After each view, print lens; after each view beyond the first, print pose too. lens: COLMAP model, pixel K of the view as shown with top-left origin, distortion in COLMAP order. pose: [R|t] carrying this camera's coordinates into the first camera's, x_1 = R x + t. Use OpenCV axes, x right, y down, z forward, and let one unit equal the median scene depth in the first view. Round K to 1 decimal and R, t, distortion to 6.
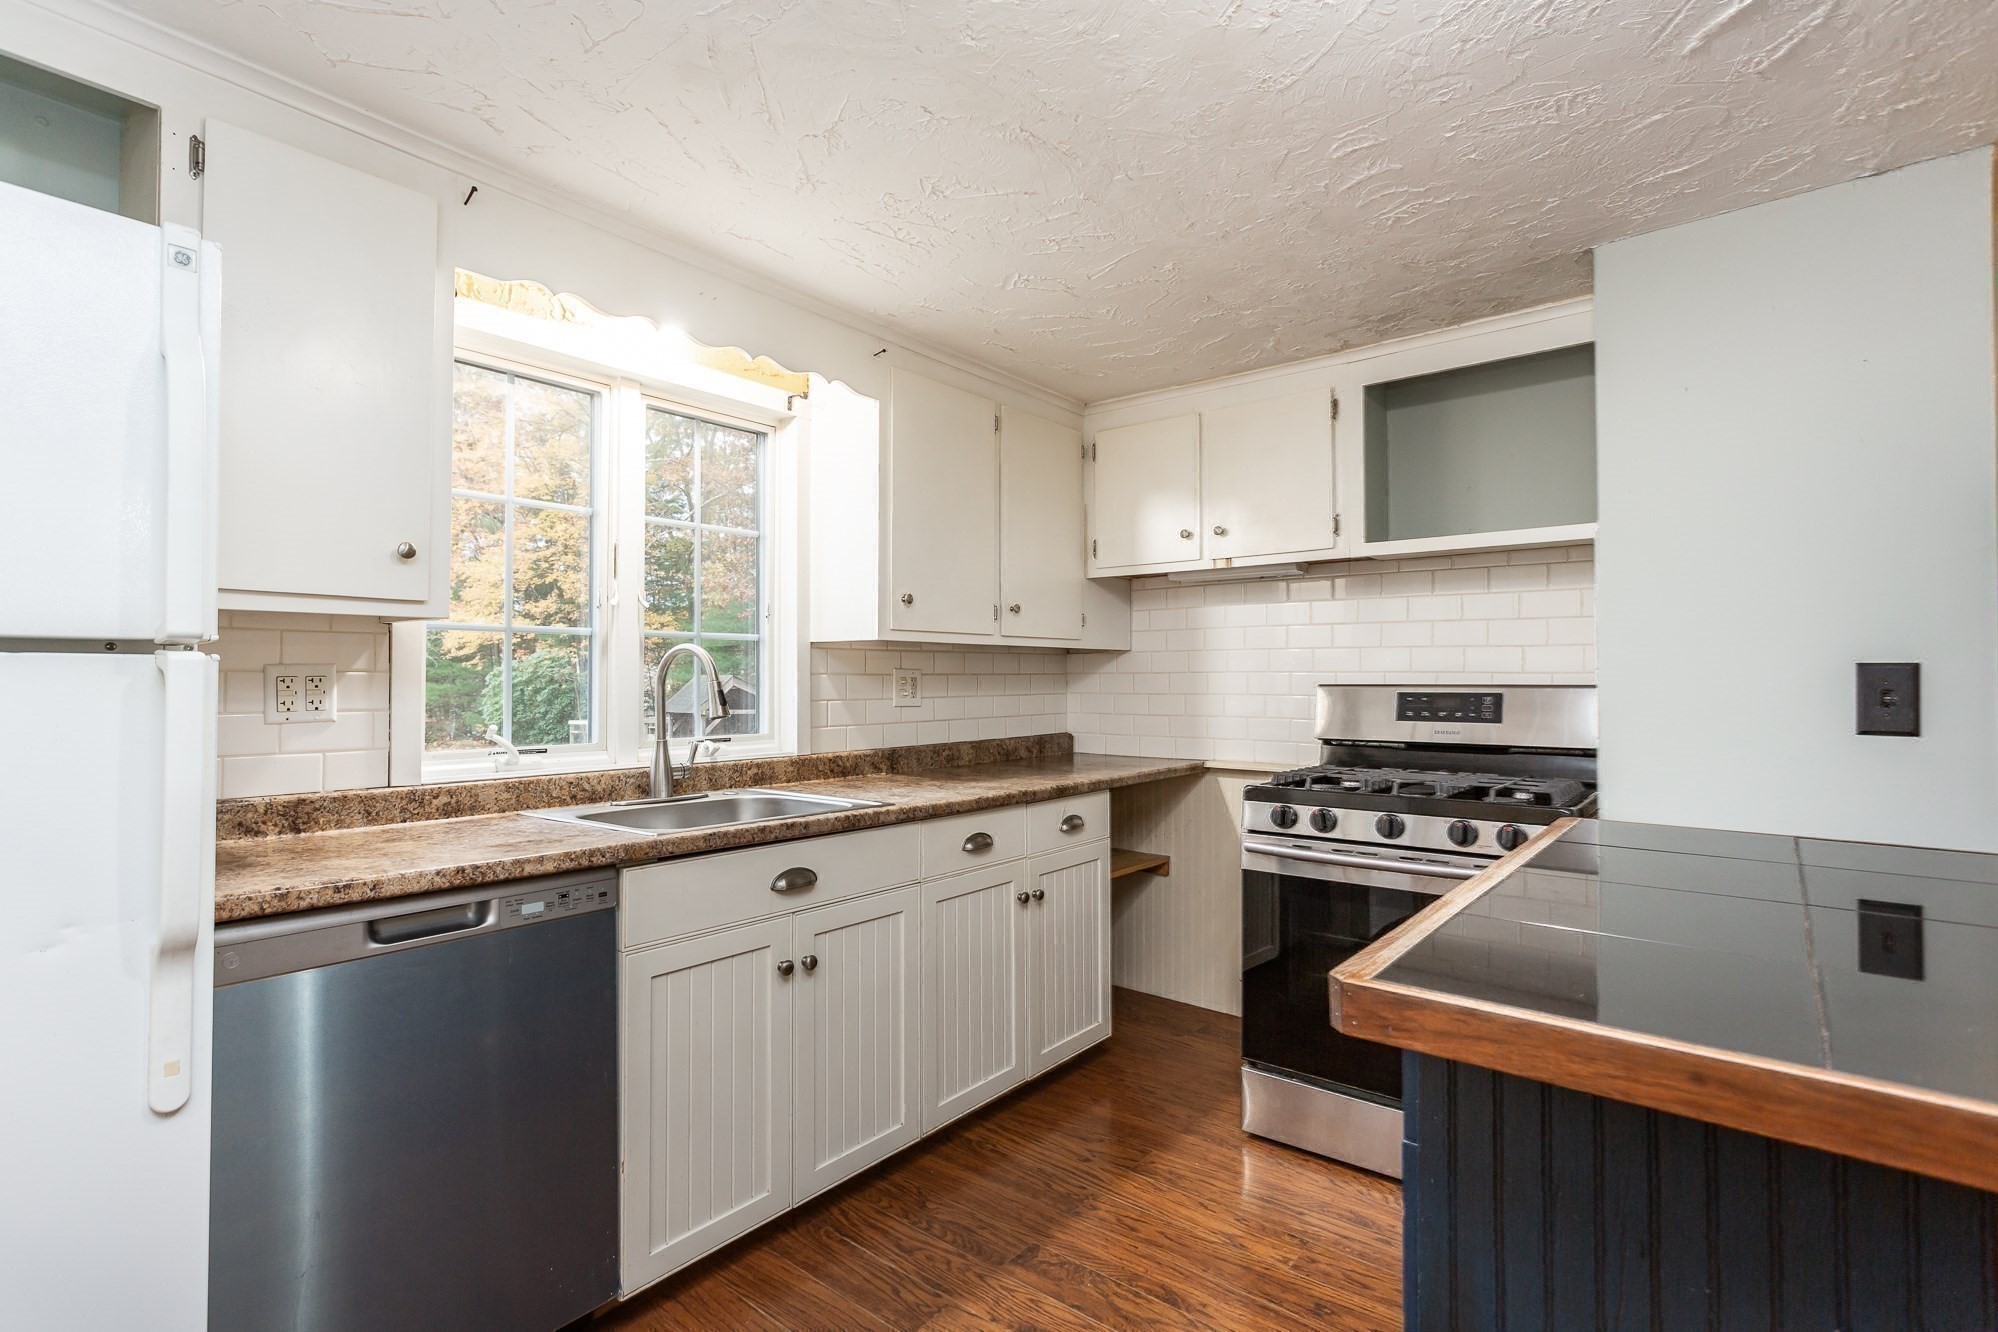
lens RADIAL K [[944.3, 0, 1000.8], [0, 944.3, 660.6], [0, 0, 1]] dist [-0.002082, 0.003193]
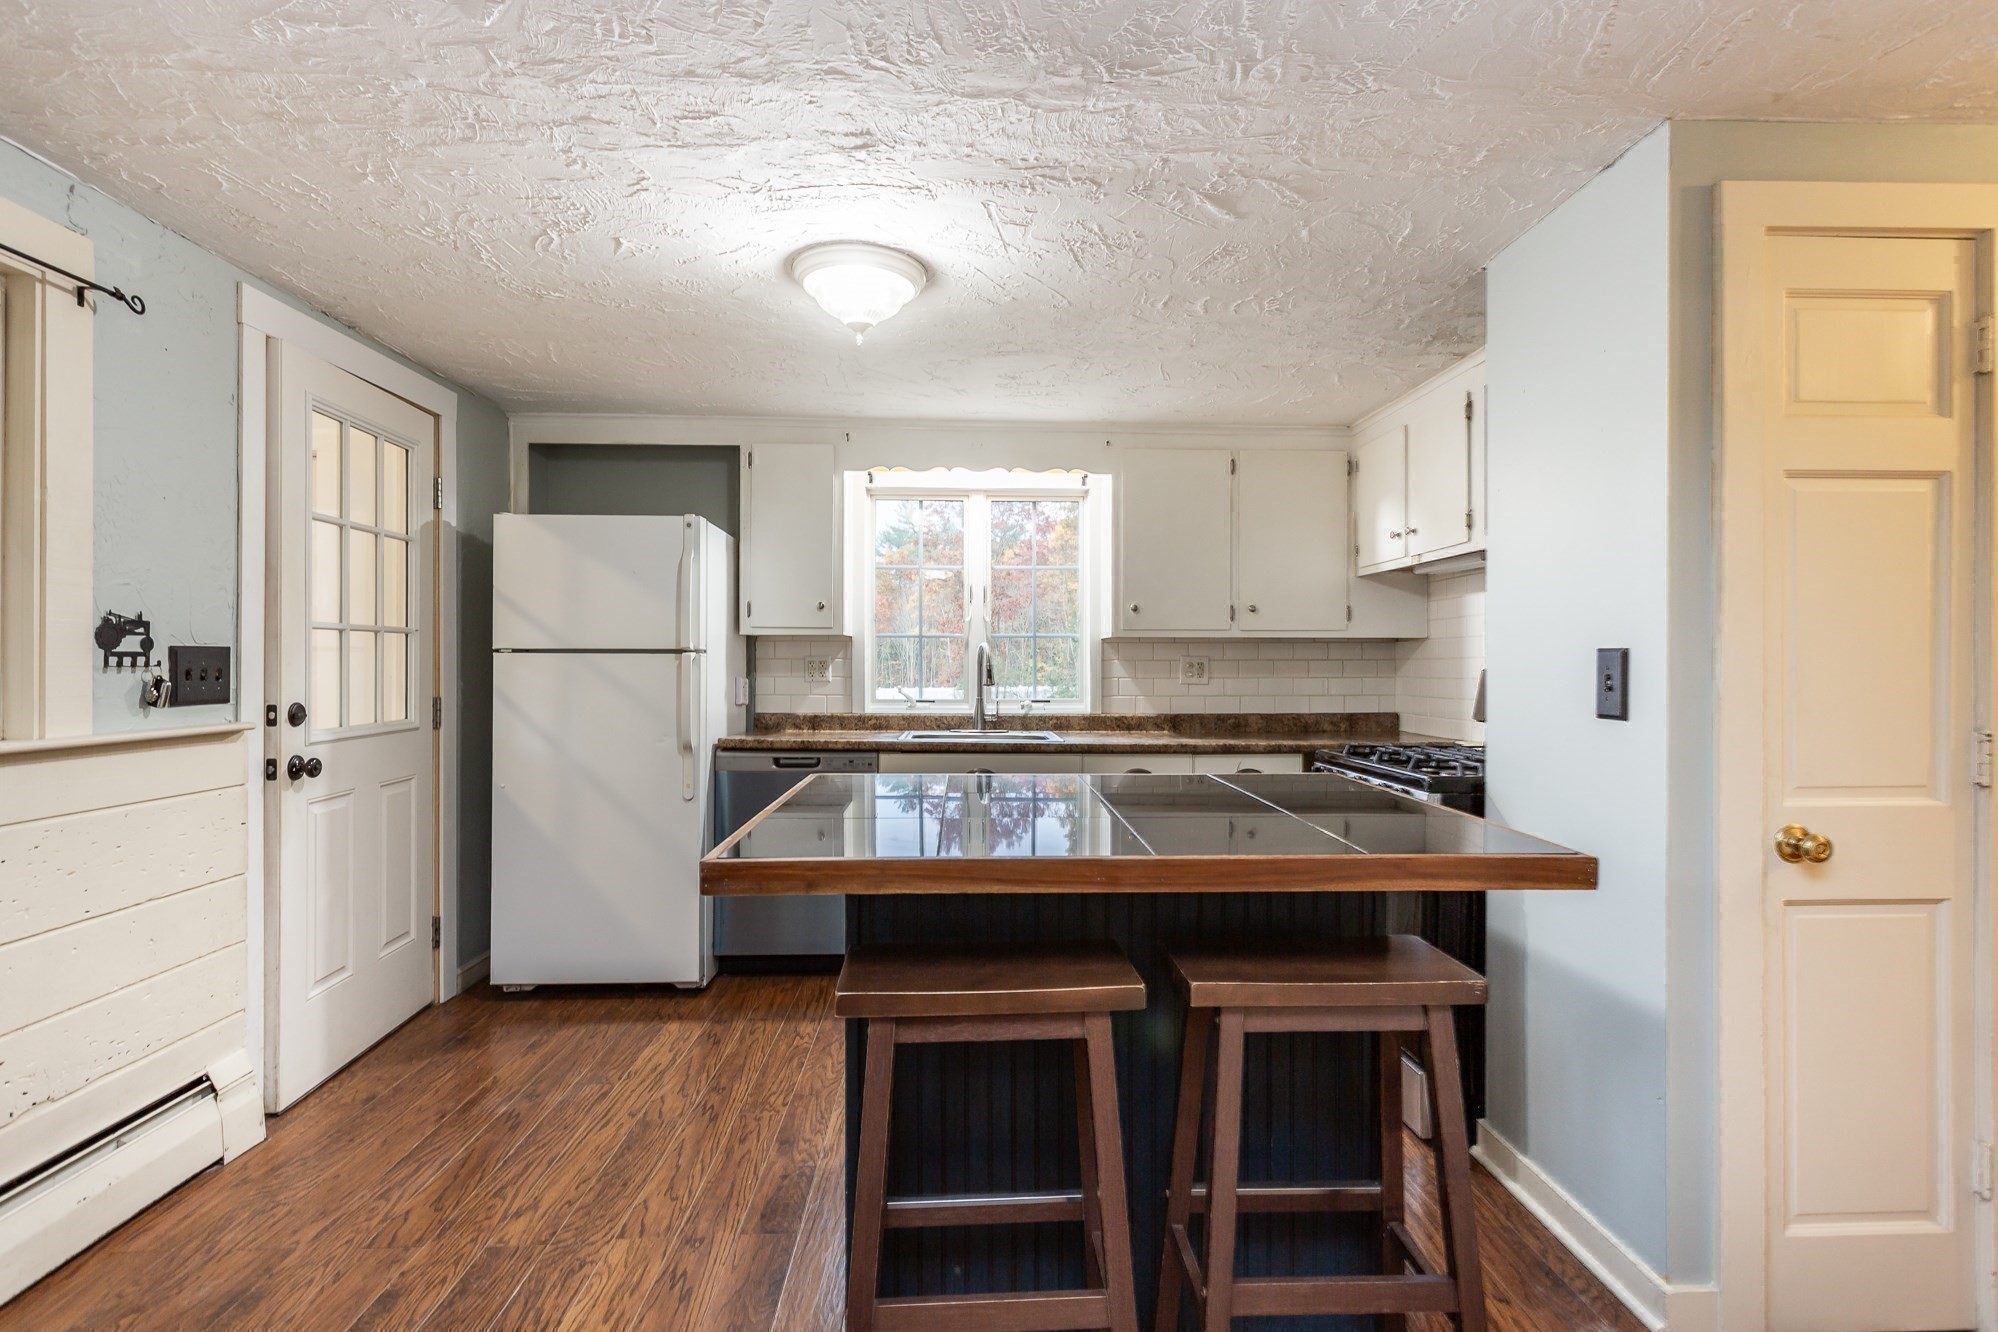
lens RADIAL K [[944.3, 0, 1010.2], [0, 944.3, 665.4], [0, 0, 1]] dist [-0.002082, 0.003193]
pose [[0.664467, 0.003348, -0.747310, 0.846492], [0.011553, 0.999824, 0.014752, -0.001295], [0.747228, -0.018436, 0.664312, -0.104519]]
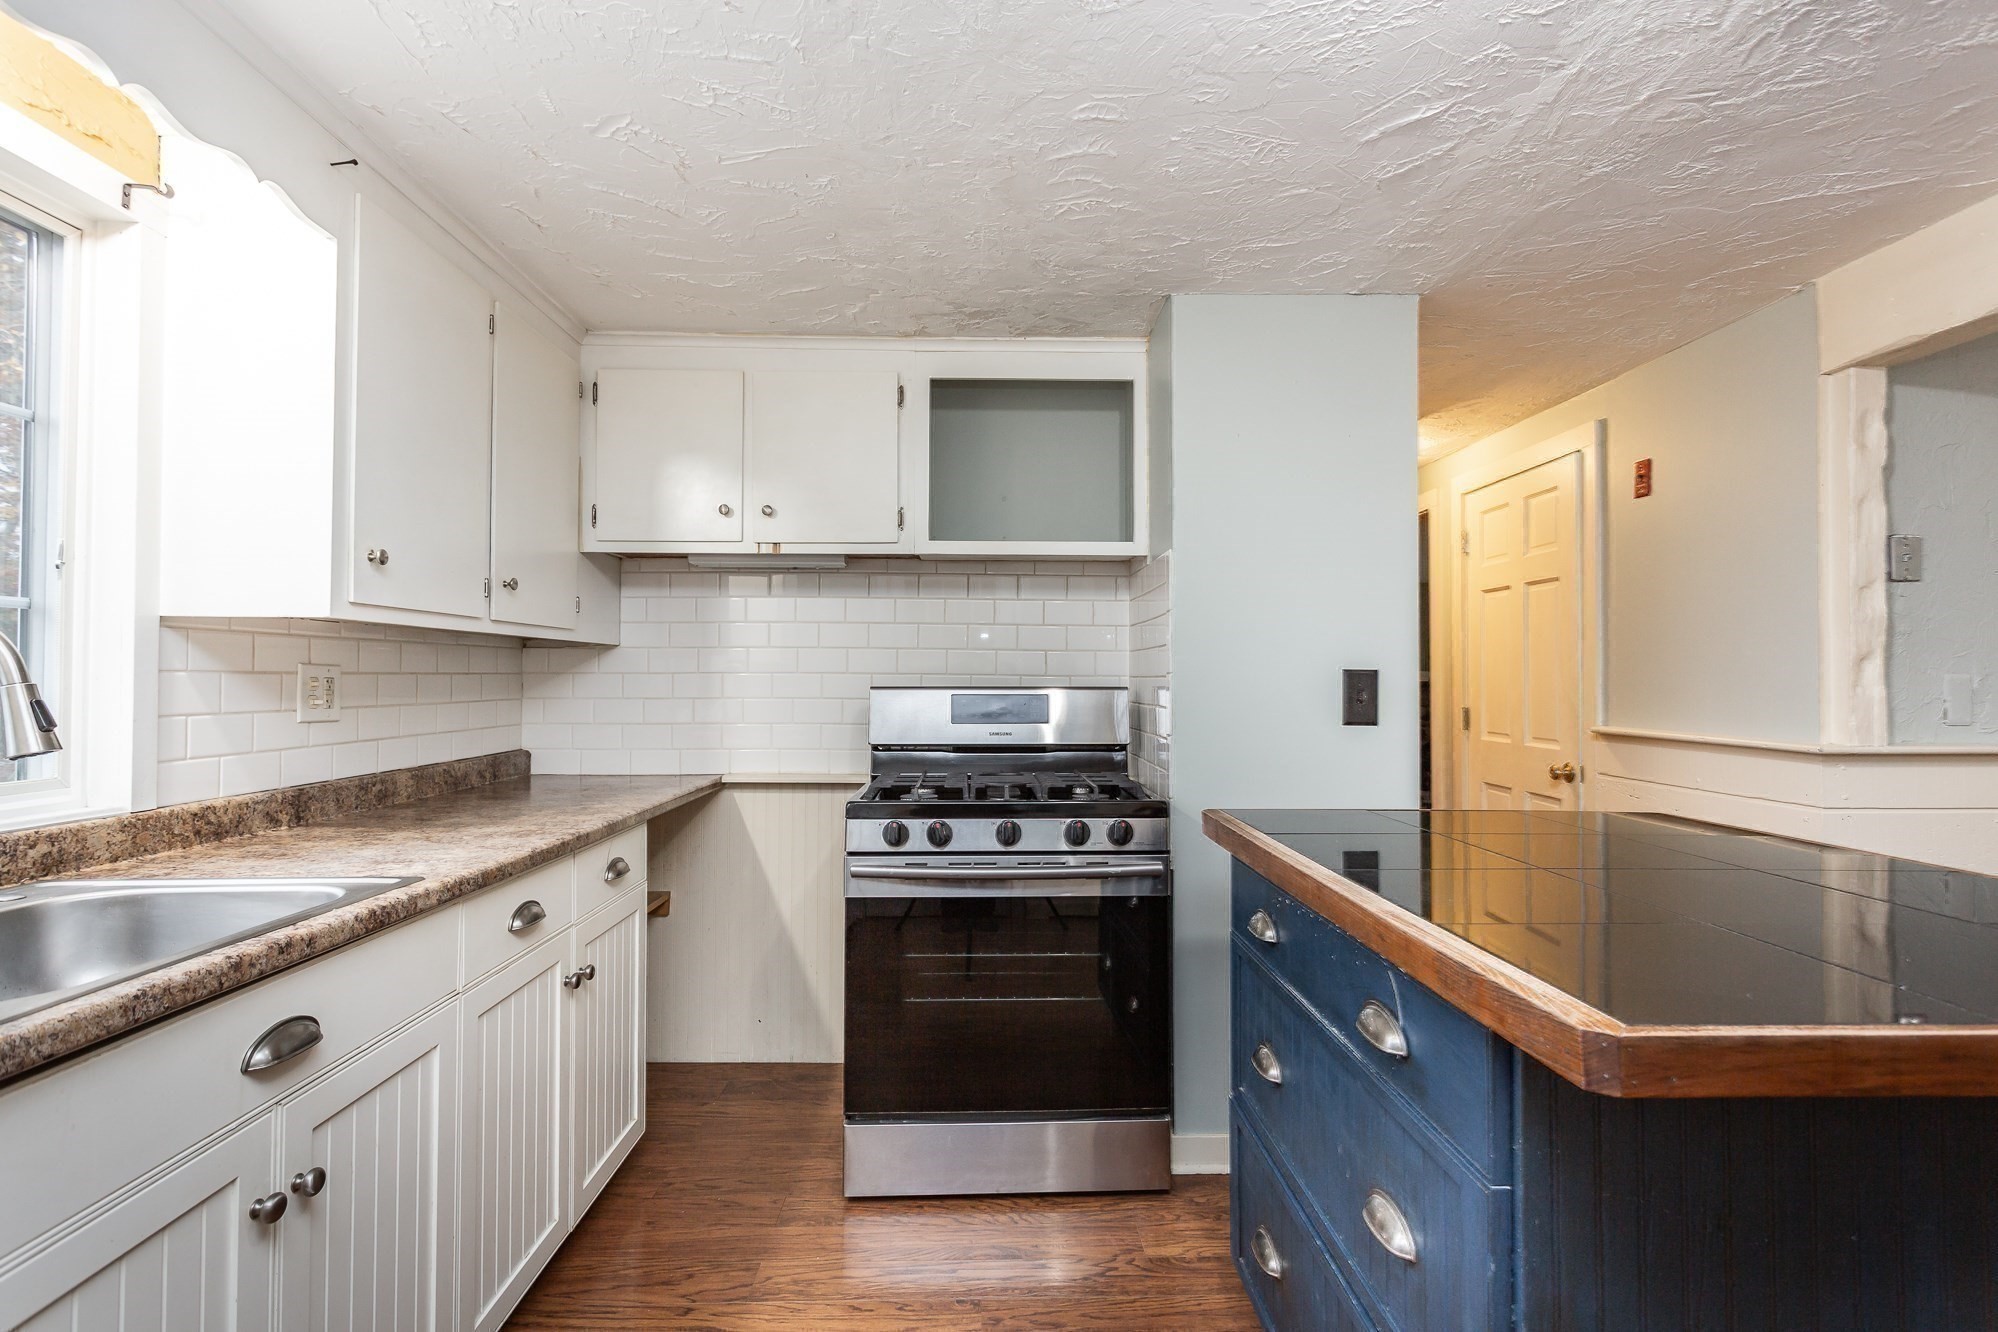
lens RADIAL K [[944.3, 0, 1000.7], [0, 944.3, 659.4], [0, 0, 1]] dist [-0.002082, 0.003193]
pose [[0.758001, 0.016375, 0.652047, -0.194258], [-0.014712, 0.999860, -0.008007, 0.004226], [-0.652087, -0.003524, 0.758136, 0.224238]]
